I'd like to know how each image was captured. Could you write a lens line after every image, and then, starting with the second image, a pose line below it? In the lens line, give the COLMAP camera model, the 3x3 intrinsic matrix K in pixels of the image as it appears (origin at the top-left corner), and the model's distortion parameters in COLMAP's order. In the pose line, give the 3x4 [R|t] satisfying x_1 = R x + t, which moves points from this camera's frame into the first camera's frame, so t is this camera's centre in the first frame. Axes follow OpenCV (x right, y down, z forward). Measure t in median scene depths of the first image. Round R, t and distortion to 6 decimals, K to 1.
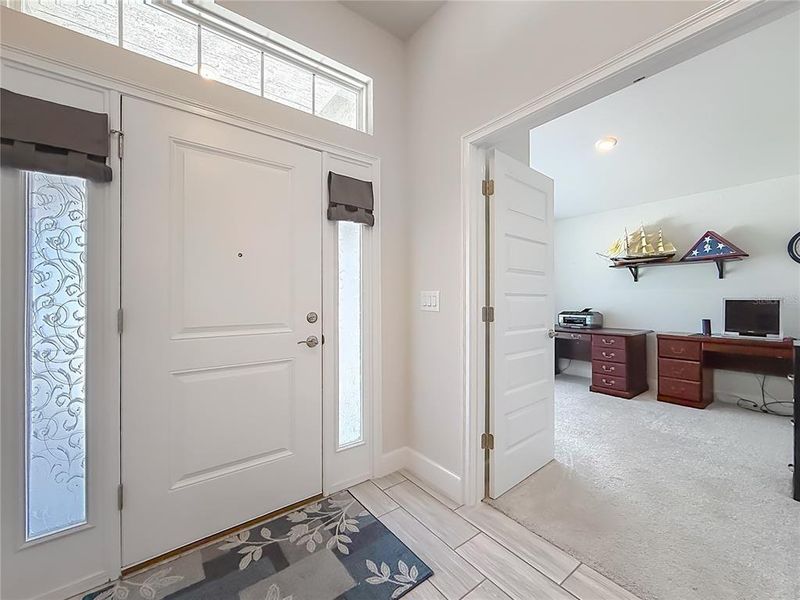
lens RADIAL K [[328.5, 0, 403.0], [0, 328.5, 299.2], [0, 0, 1]] dist [-0.000015, 0.000143]
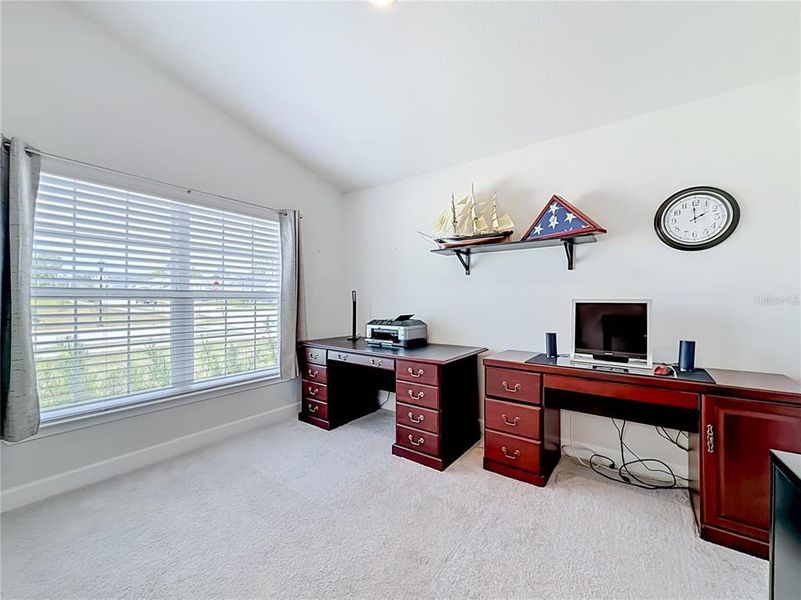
lens RADIAL K [[326.0, 0, 399.8], [0, 326.0, 301.8], [0, 0, 1]] dist [-0.001946, -0.000052]
pose [[0.960851, 0.003583, 0.277044, 0.455564], [-0.003909, 0.999992, 0.000626, 0.001890], [-0.277039, -0.001685, 0.960857, 0.463935]]
